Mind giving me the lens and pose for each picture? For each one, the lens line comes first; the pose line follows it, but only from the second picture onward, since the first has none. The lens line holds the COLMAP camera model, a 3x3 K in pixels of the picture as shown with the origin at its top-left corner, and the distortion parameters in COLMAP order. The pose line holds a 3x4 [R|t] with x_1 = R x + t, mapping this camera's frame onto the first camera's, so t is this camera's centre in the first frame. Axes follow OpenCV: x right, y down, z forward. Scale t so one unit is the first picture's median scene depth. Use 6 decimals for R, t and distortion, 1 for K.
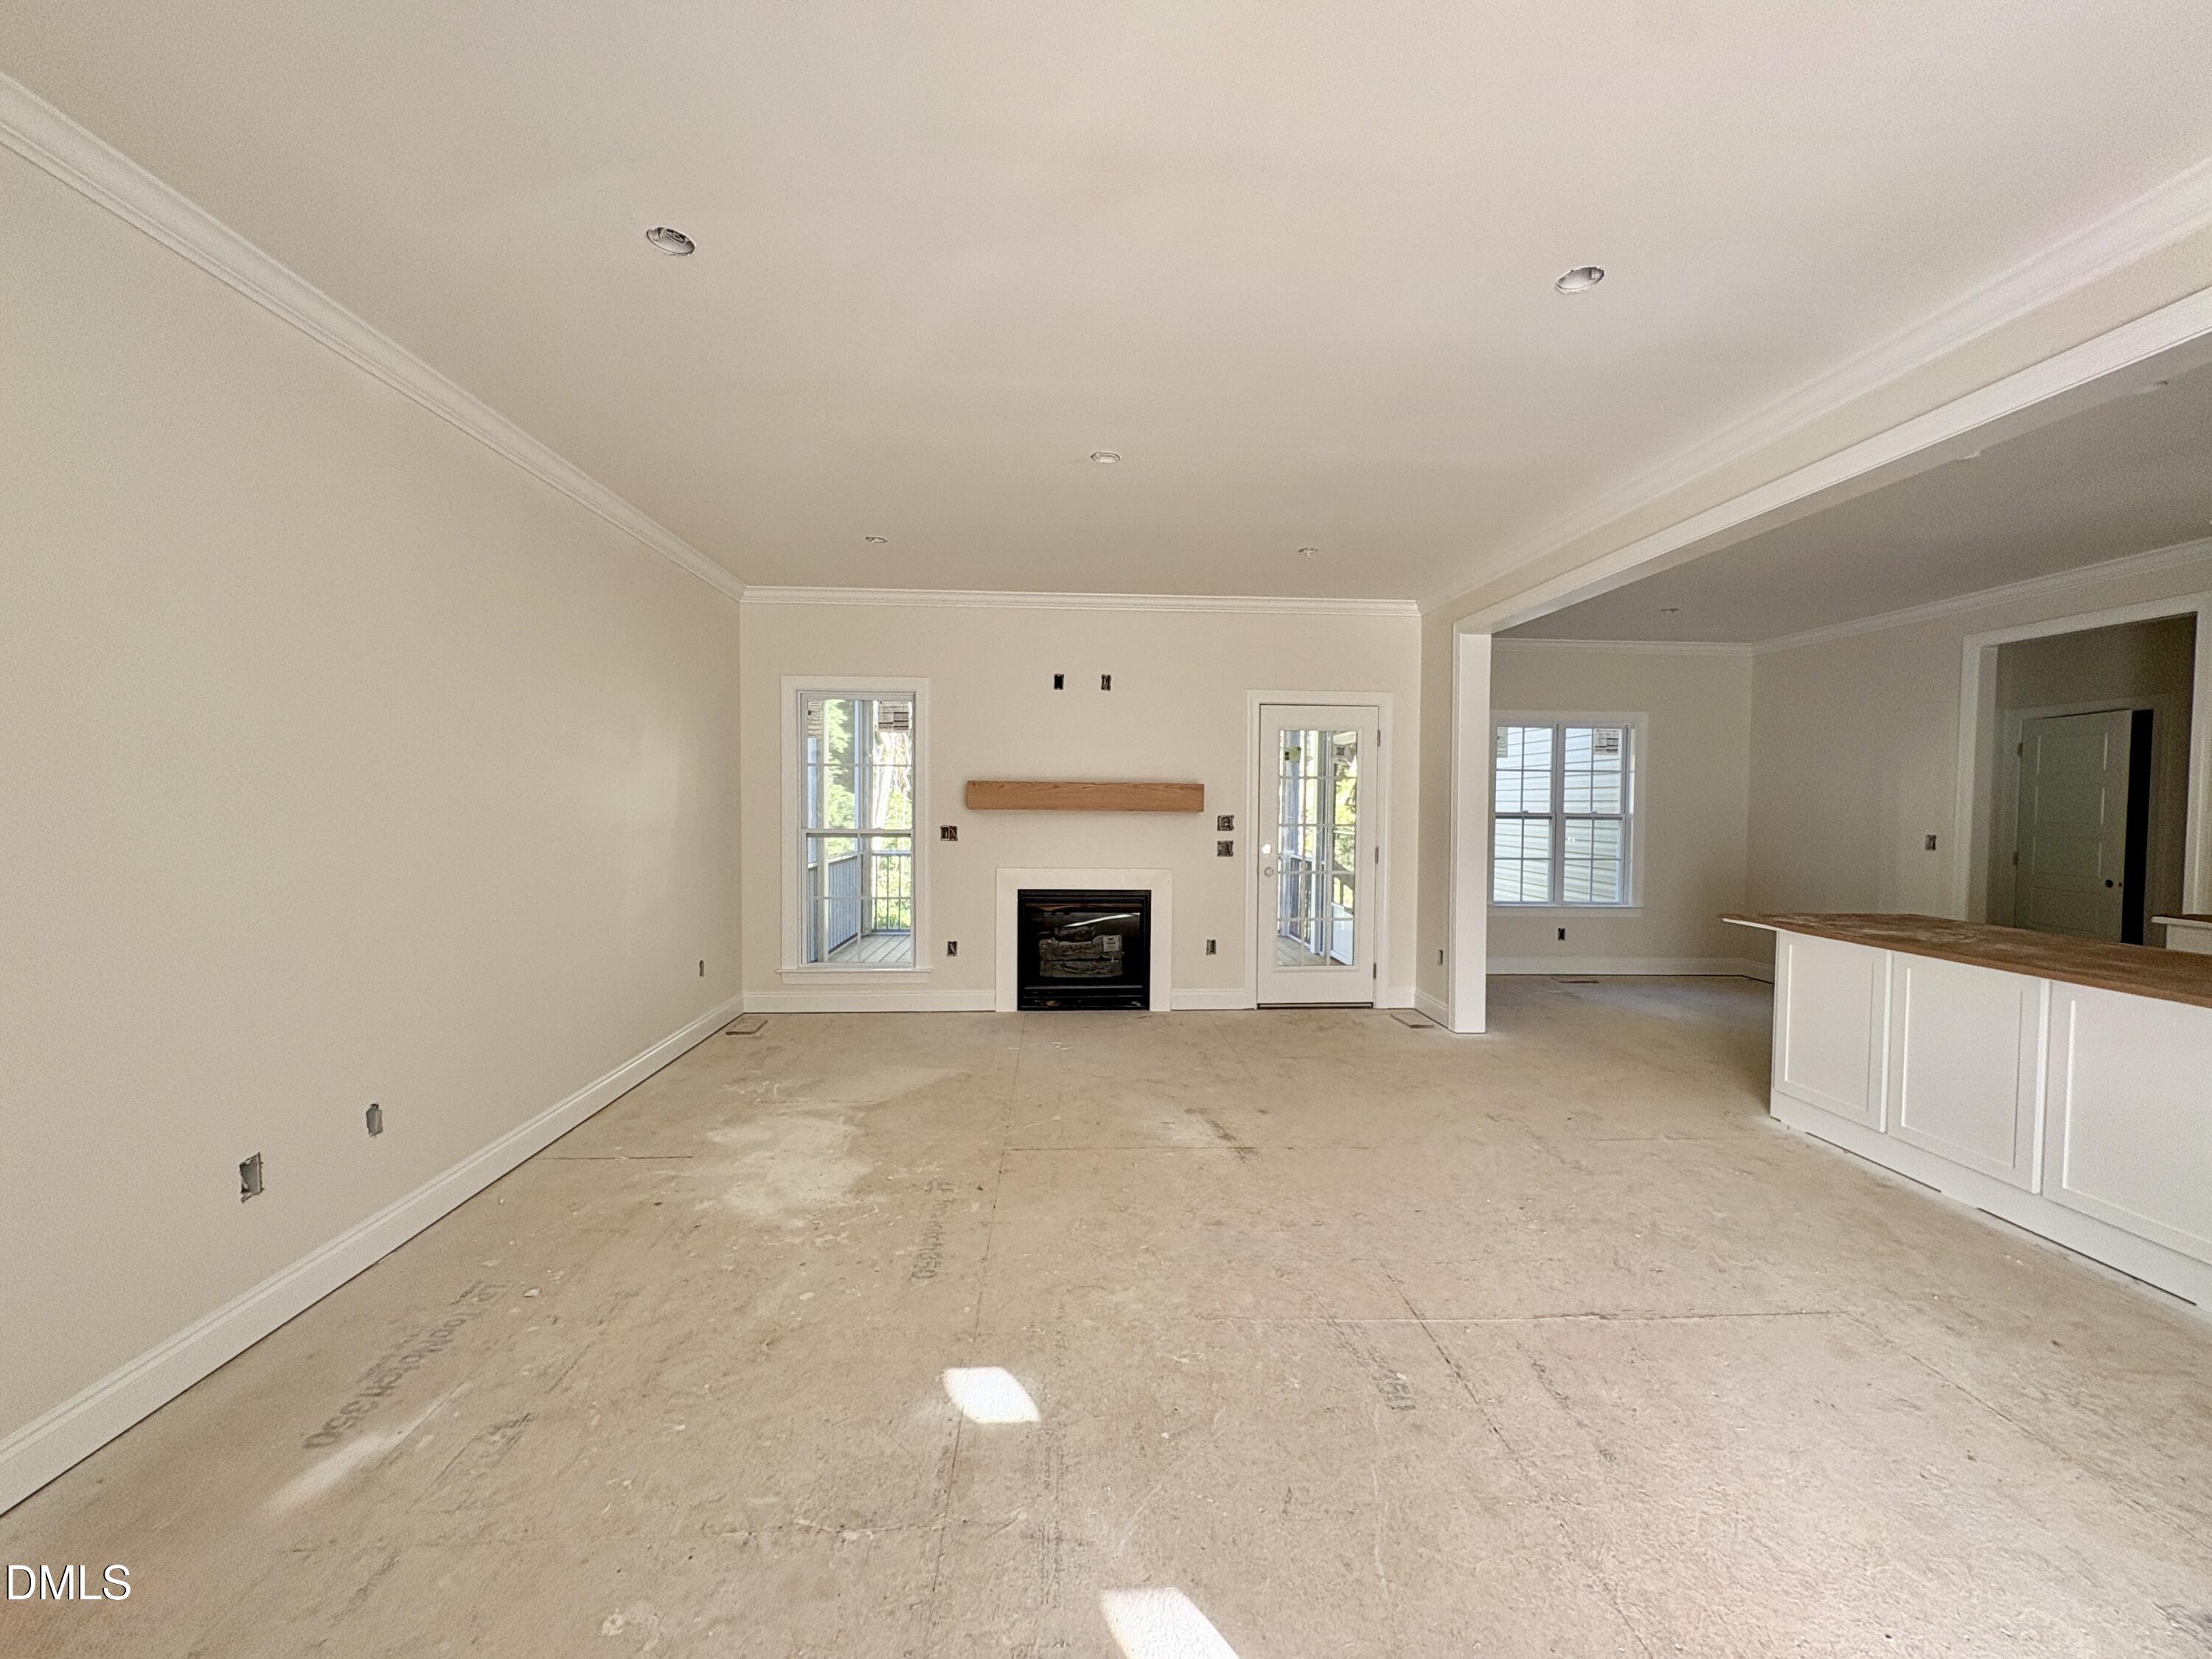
lens RADIAL K [[879.0, 0, 1106.7], [0, 879.0, 833.1], [0, 0, 1]] dist [0.000324, 0.000427]
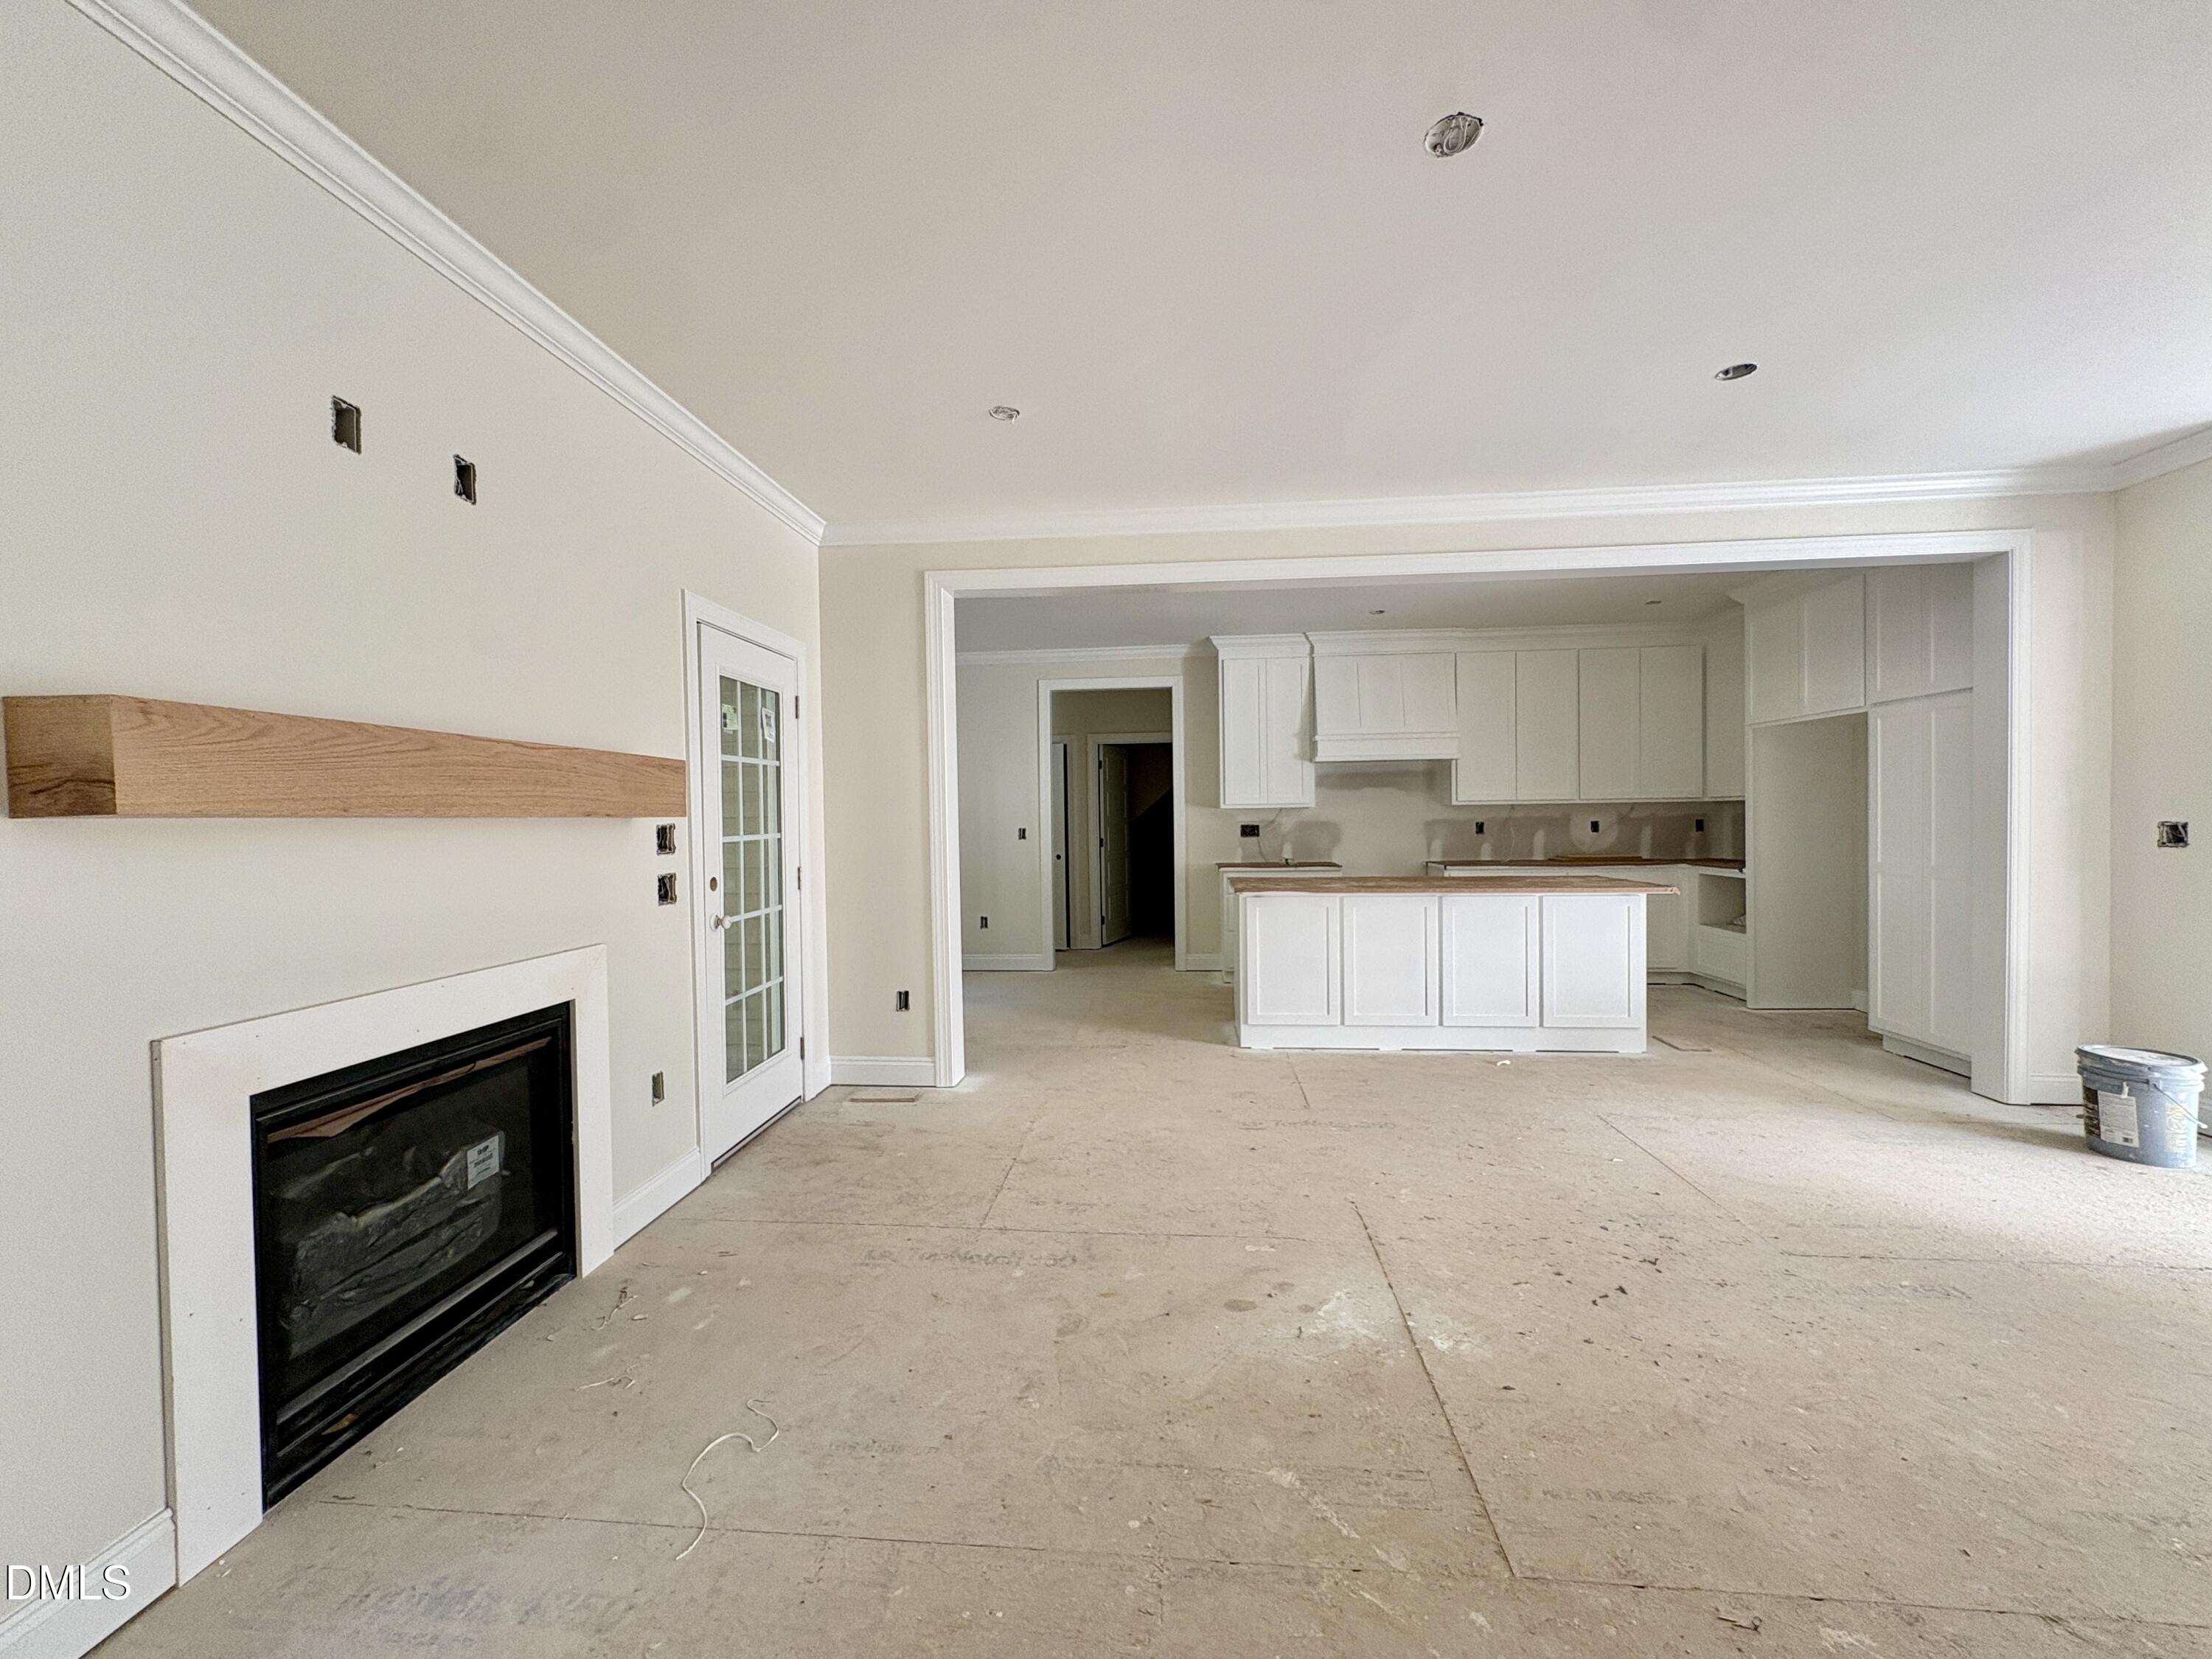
lens RADIAL K [[879.0, 0, 1107.7], [0, 879.0, 831.3], [0, 0, 1]] dist [0.000324, 0.000427]
pose [[0.144751, -0.027433, 0.989088, -0.368260], [0.051119, 0.998488, 0.020212, -0.014415], [-0.988147, 0.047635, 0.145934, 0.734425]]
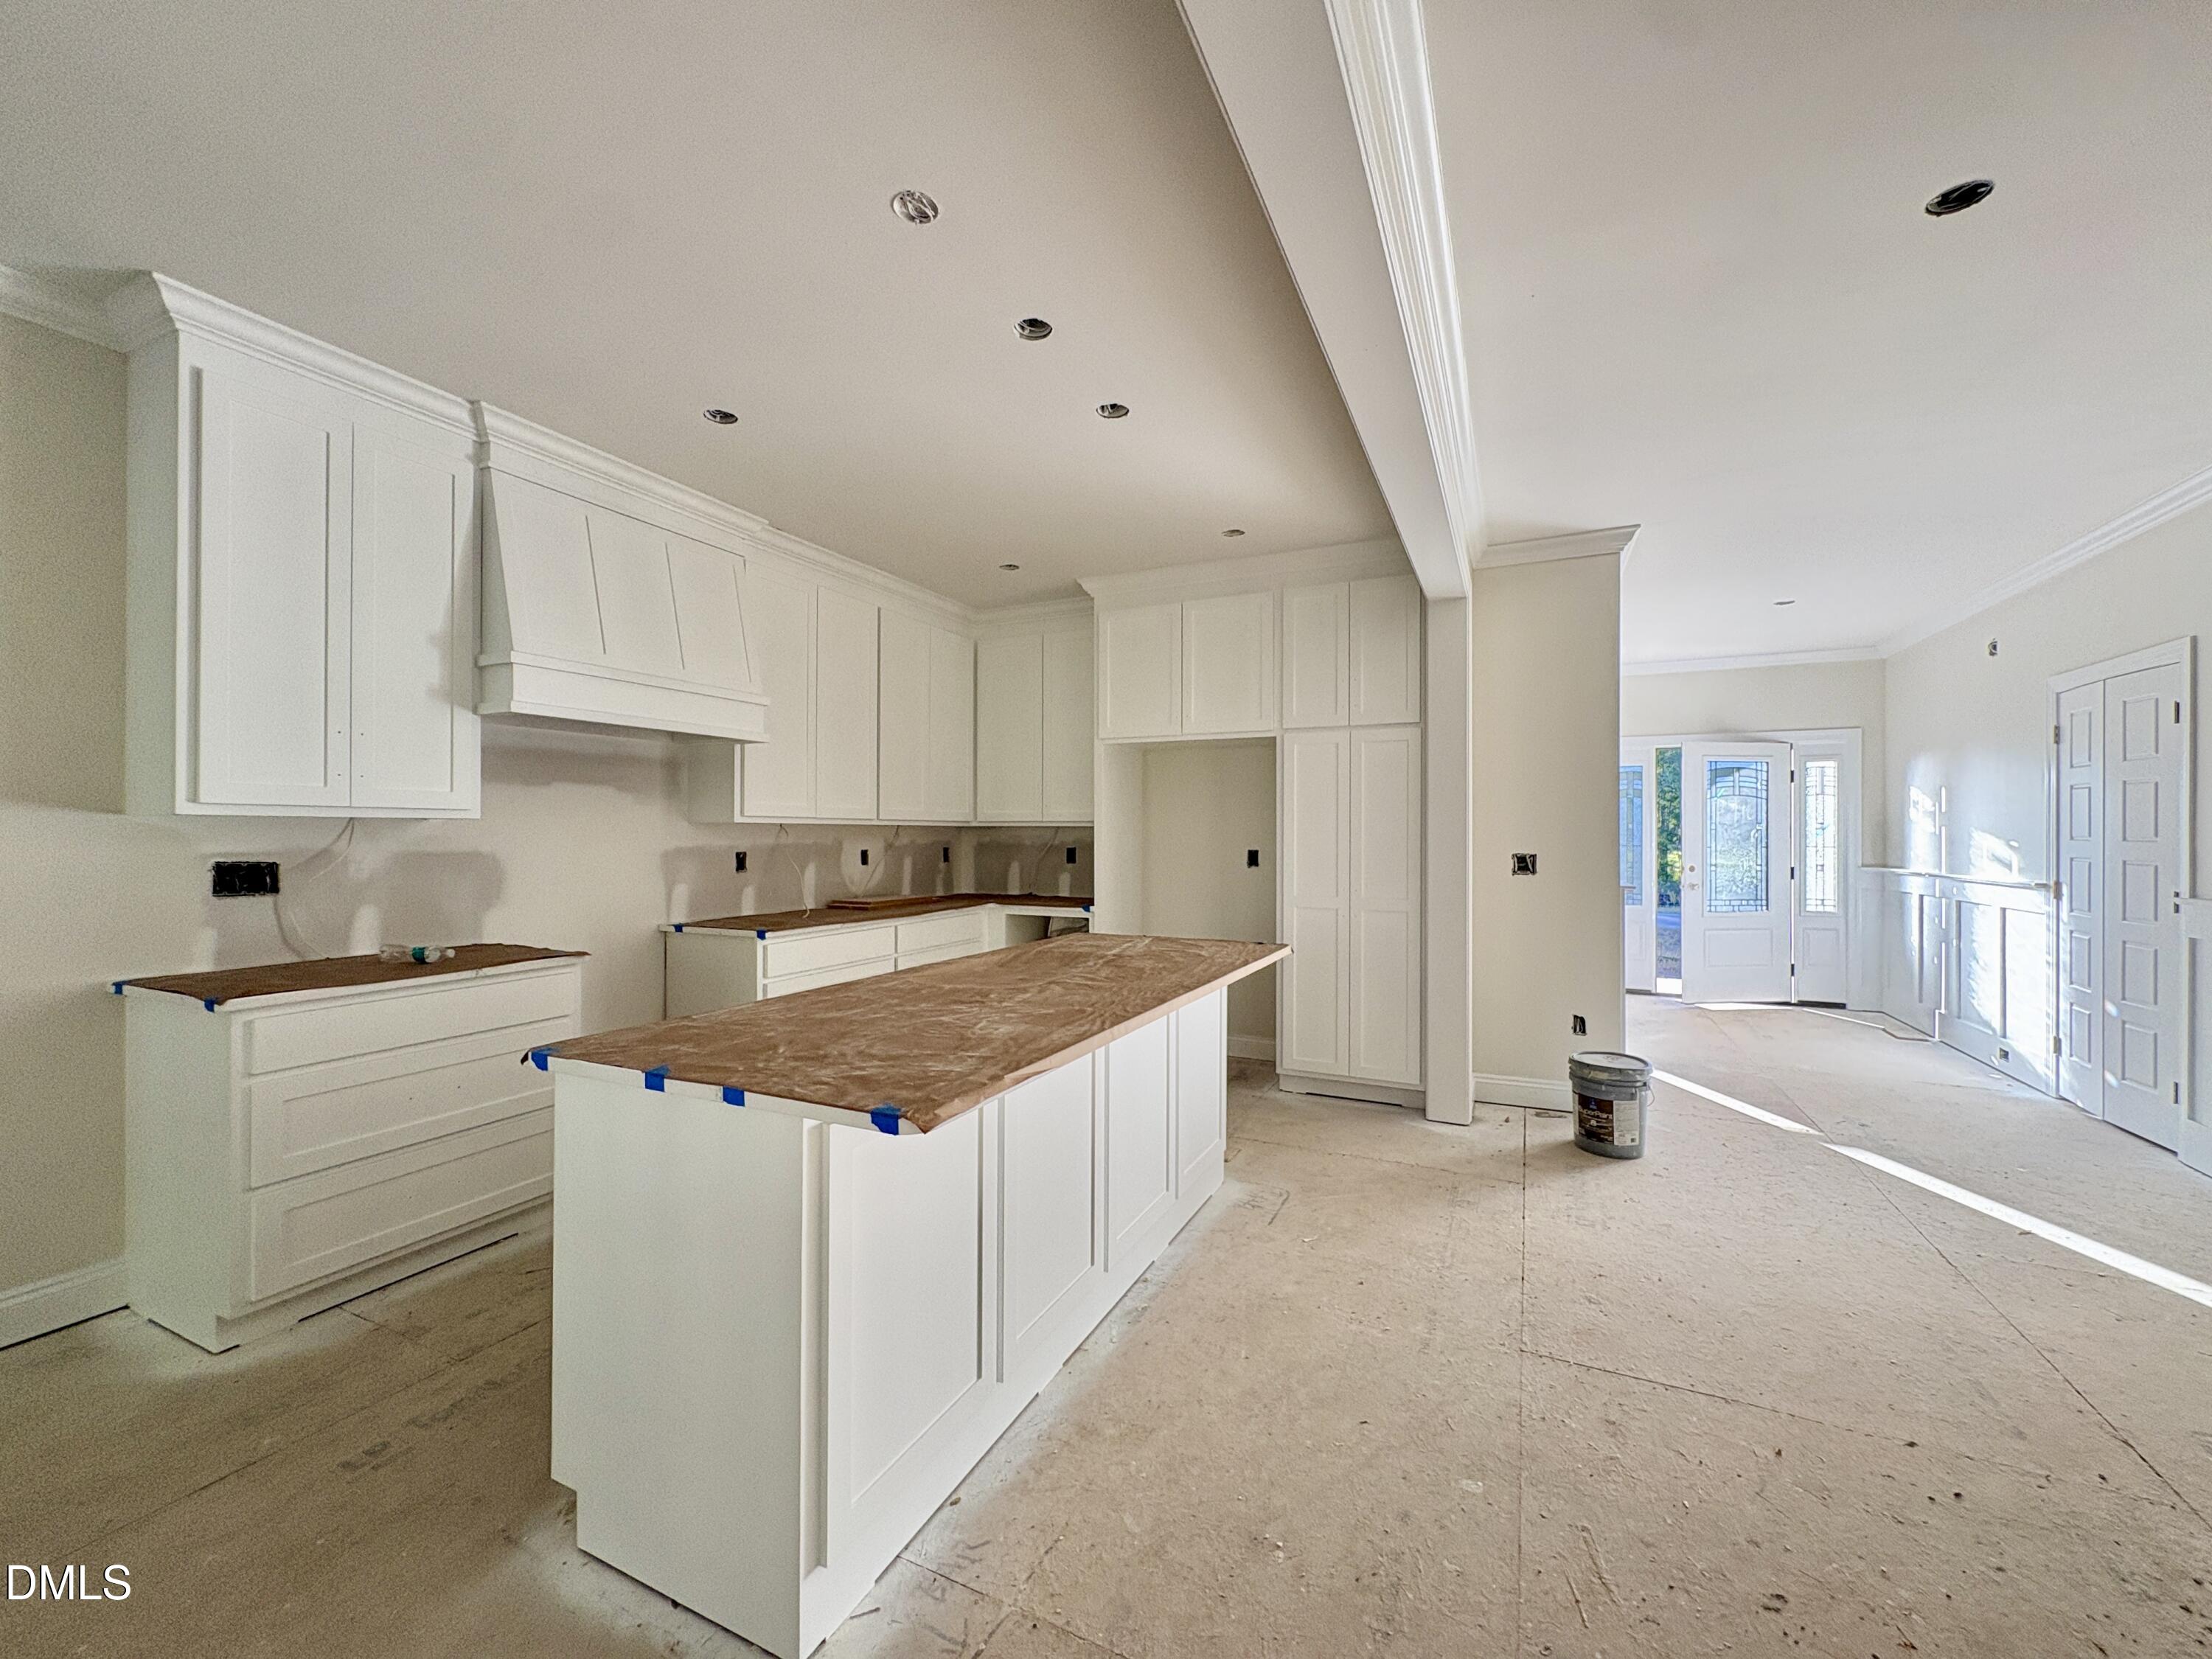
lens RADIAL K [[879.0, 0, 1106.9], [0, 879.0, 831.1], [0, 0, 1]] dist [0.000324, 0.000427]
pose [[-0.875853, -0.009764, 0.482478, 0.357769], [0.006759, 0.999449, 0.032496, -0.015746], [-0.482530, 0.031723, -0.875305, 0.916566]]
